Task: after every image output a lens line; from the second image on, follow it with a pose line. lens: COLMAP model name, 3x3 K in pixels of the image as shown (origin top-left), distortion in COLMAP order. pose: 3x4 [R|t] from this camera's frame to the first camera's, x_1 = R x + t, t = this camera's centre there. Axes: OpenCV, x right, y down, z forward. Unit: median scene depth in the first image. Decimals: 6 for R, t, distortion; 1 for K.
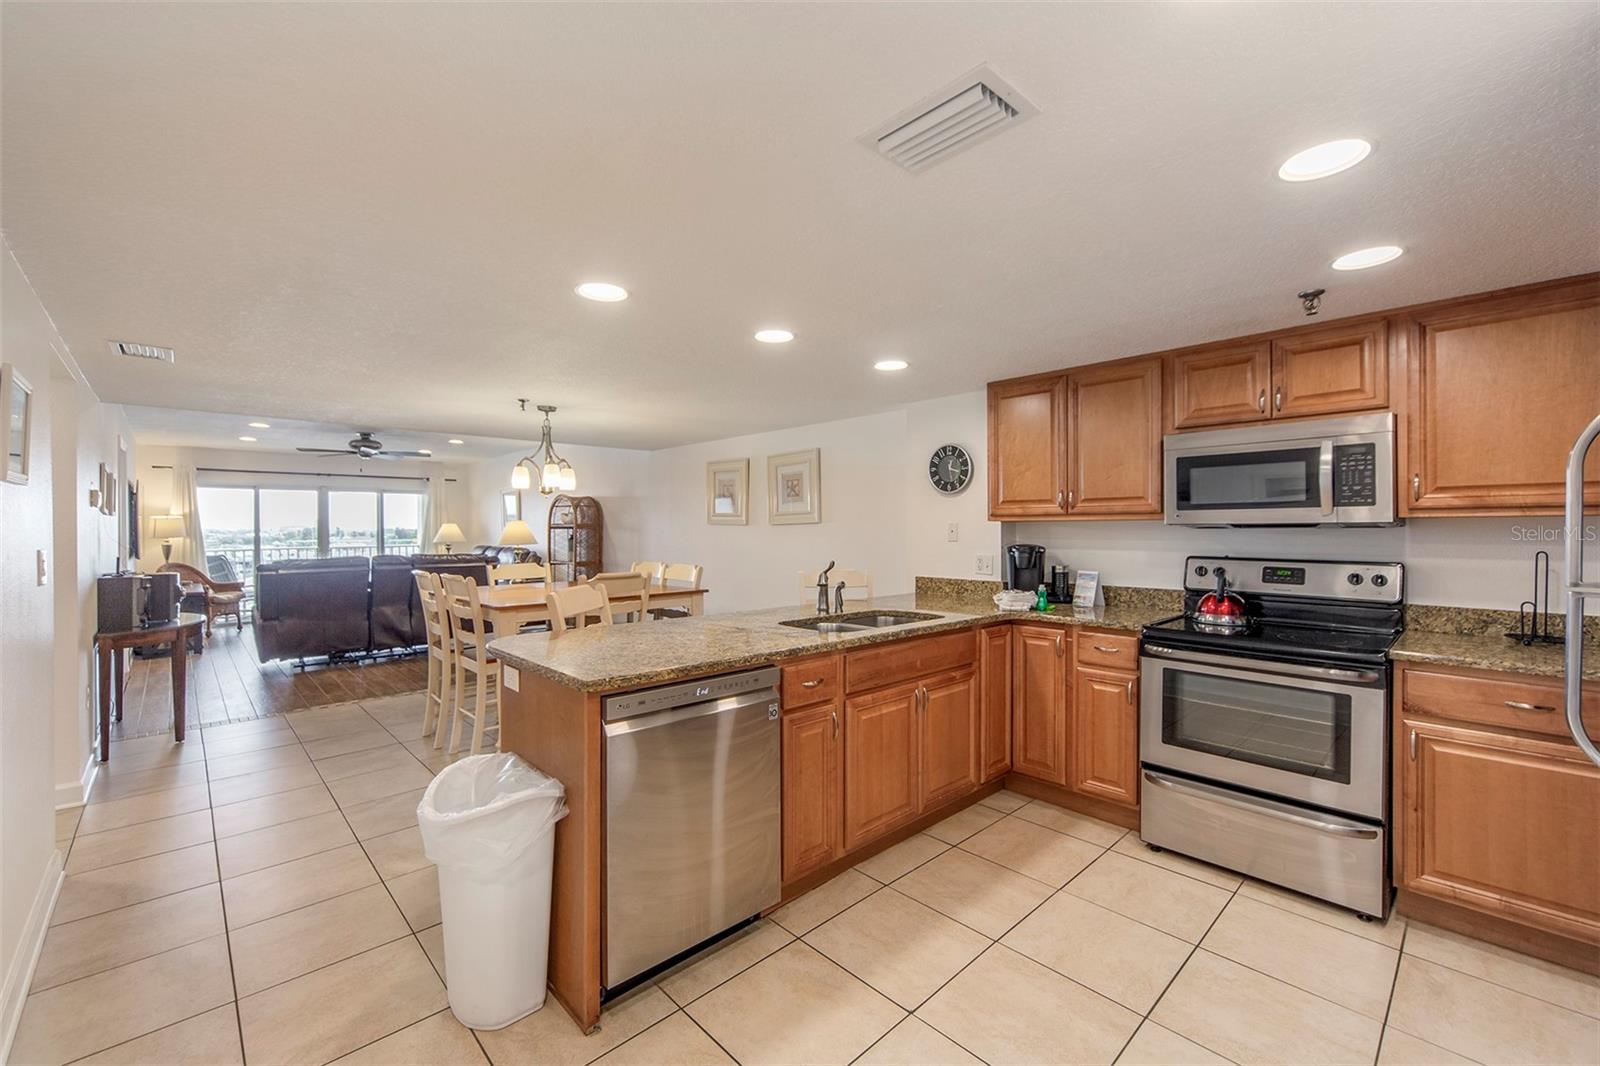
lens RADIAL K [[660.7, 0, 771.9], [0, 660.7, 534.1], [0, 0, 1]] dist [-0.000920, 0.000675]
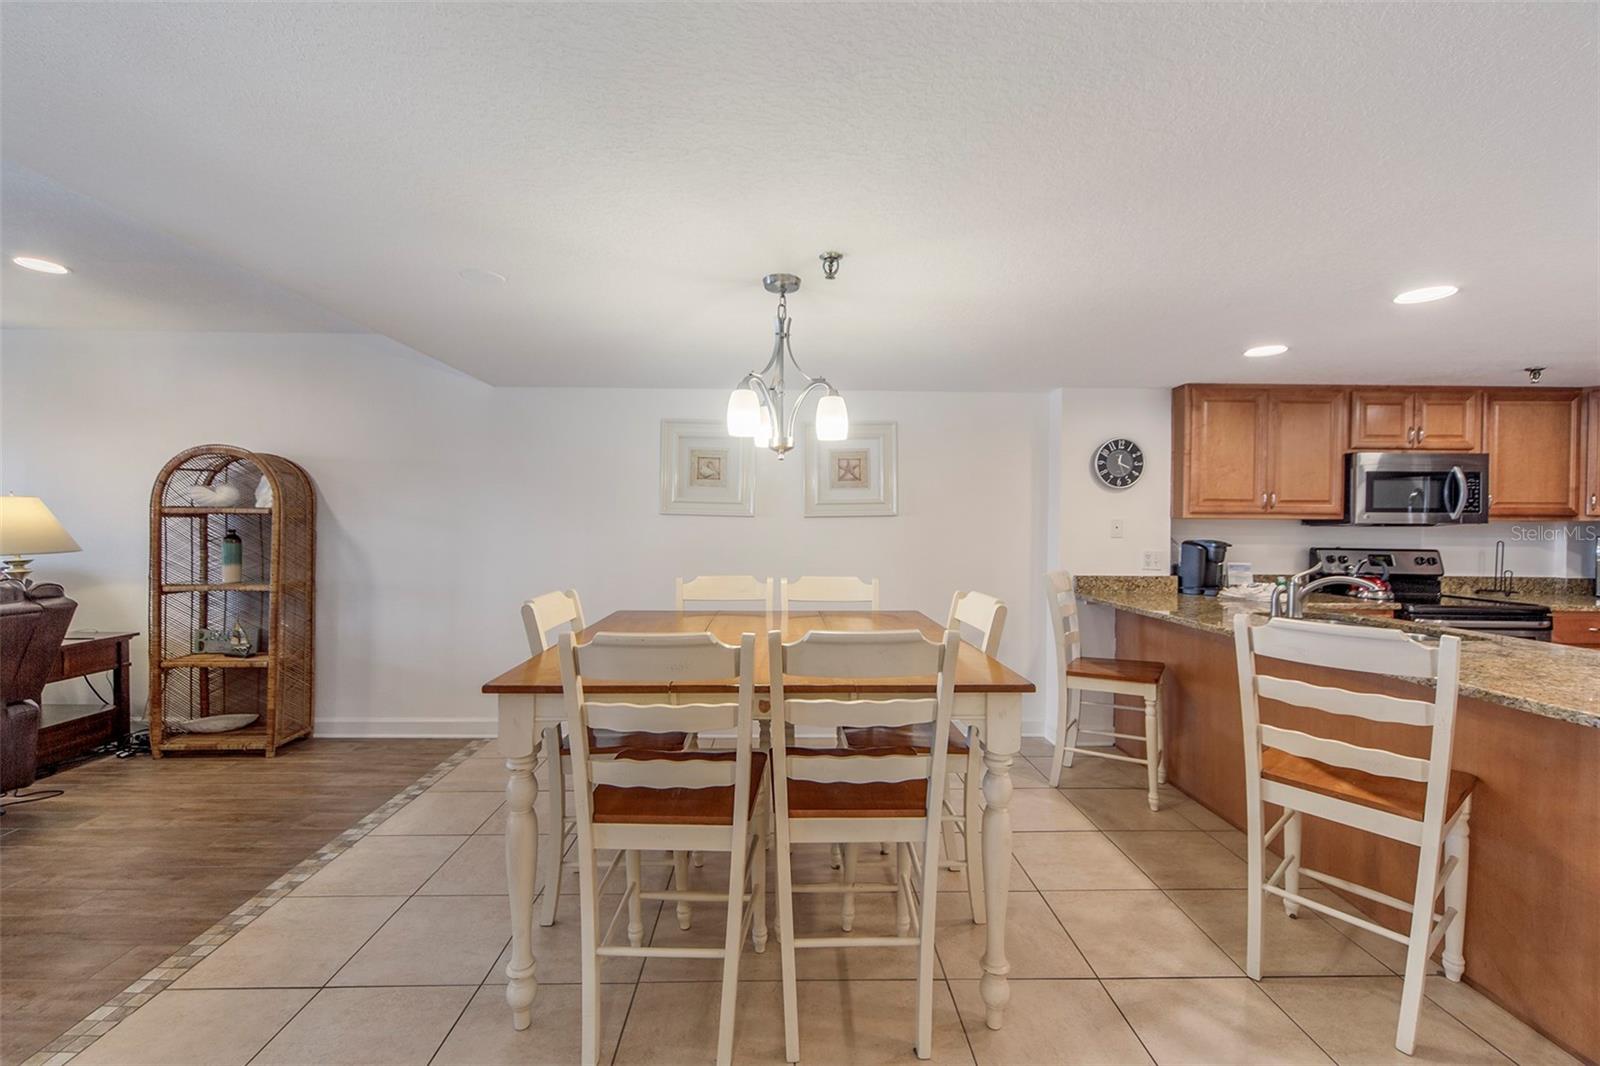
lens RADIAL K [[660.7, 0, 792.0], [0, 660.7, 535.5], [0, 0, 1]] dist [-0.000920, 0.000675]
pose [[0.653668, -0.009875, 0.756717, -0.881993], [-0.002030, 0.999888, 0.014803, -0.006748], [-0.756778, -0.011212, 0.653575, 0.820622]]
